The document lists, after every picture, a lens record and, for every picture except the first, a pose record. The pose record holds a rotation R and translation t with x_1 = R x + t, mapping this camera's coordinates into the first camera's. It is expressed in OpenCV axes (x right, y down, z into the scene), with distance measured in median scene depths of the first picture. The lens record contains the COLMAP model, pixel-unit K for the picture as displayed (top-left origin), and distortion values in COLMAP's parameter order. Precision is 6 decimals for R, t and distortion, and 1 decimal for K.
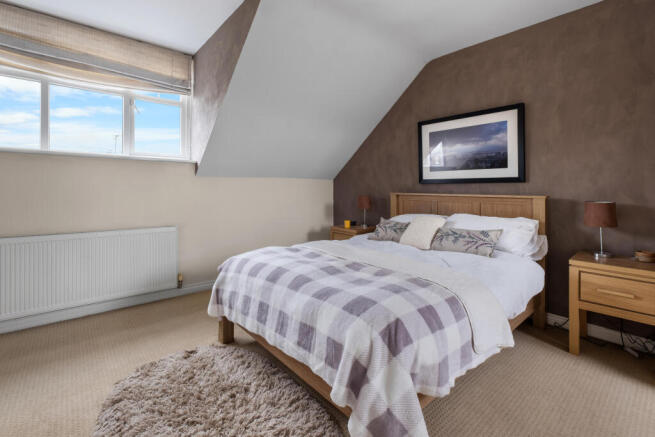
lens RADIAL K [[300.0, 0, 326.5], [0, 300.0, 192.6], [0, 0, 1]] dist [0.001199, 0.000139]
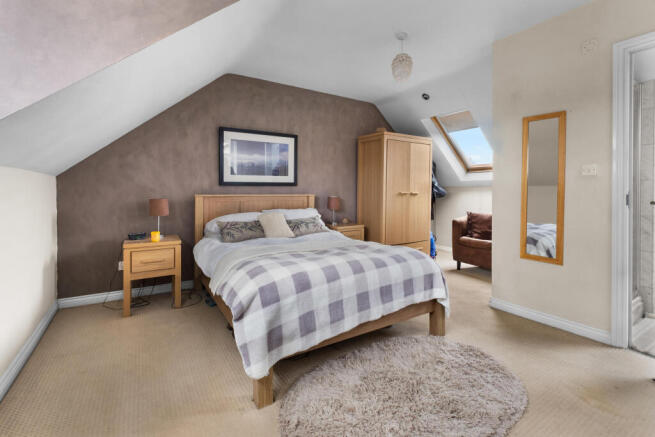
lens RADIAL K [[274.7, 0, 327.5], [0, 274.7, 218.5], [0, 0, 1]] dist [-0.000486, 0.000010]
pose [[0.168875, -0.124659, 0.977722, -0.666484], [0.003220, 0.992034, 0.125927, -0.039281], [-0.985632, -0.018118, 0.167932, 0.506030]]
